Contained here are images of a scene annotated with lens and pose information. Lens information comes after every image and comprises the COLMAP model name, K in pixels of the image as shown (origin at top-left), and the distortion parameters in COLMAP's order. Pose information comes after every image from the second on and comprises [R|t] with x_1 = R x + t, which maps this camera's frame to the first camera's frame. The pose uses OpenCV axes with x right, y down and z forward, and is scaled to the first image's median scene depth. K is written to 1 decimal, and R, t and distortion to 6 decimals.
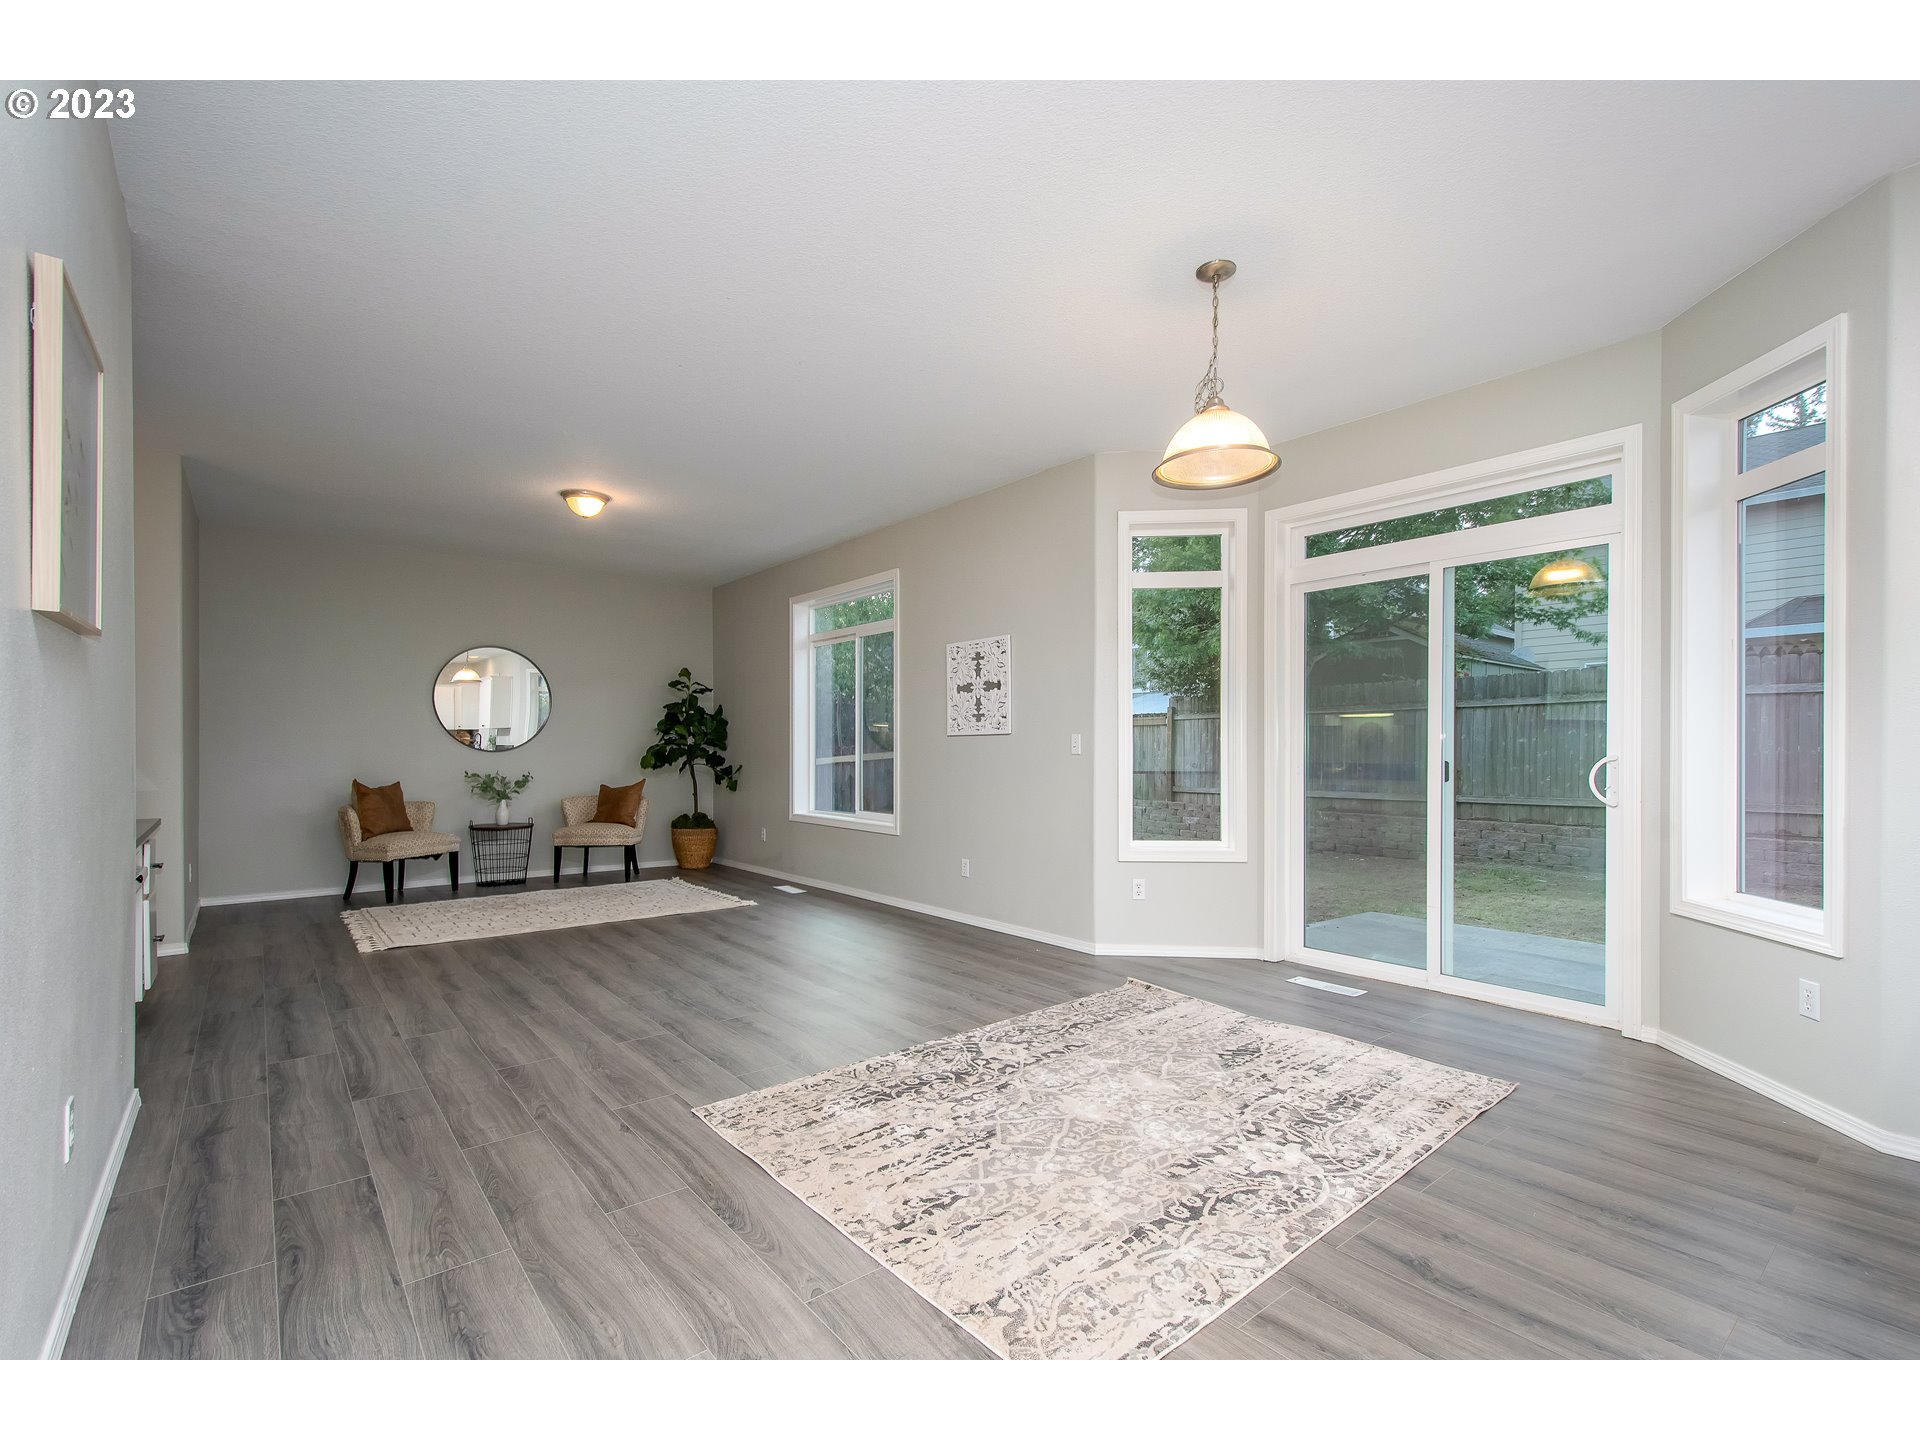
lens RADIAL K [[829.0, 0, 954.8], [0, 829.0, 750.4], [0, 0, 1]] dist [-0.000870, -0.000443]
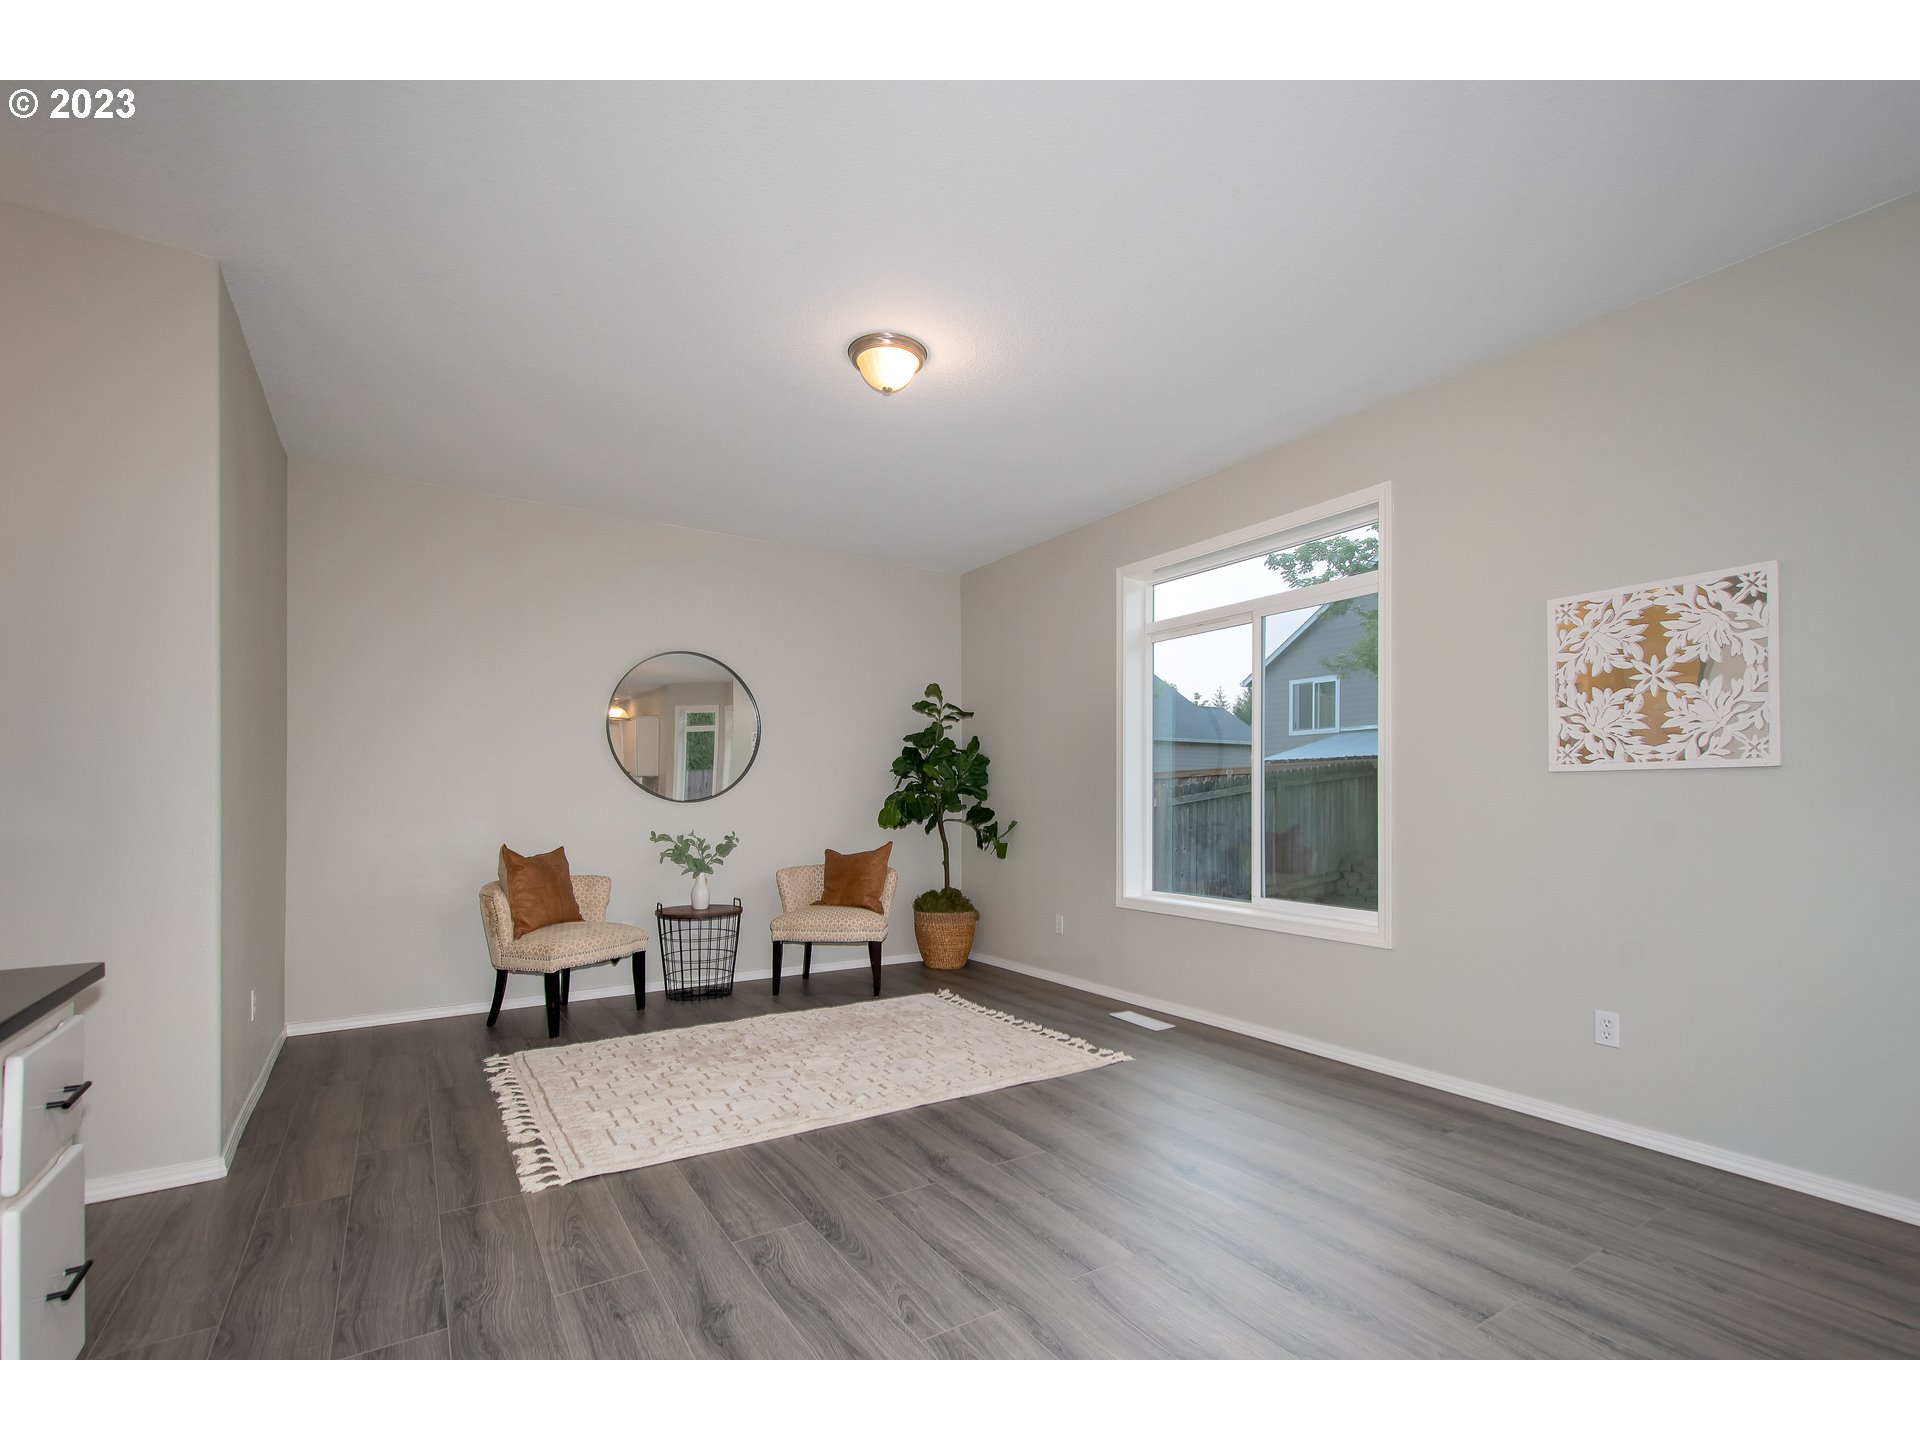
lens RADIAL K [[858.6, 0, 964.3], [0, 858.6, 791.4], [0, 0, 1]] dist [0.002241, 0.000340]
pose [[0.992810, -0.001356, -0.119692, -0.265074], [0.000254, 0.999957, -0.009222, -0.001031], [0.119699, 0.009125, 0.992768, 0.347219]]
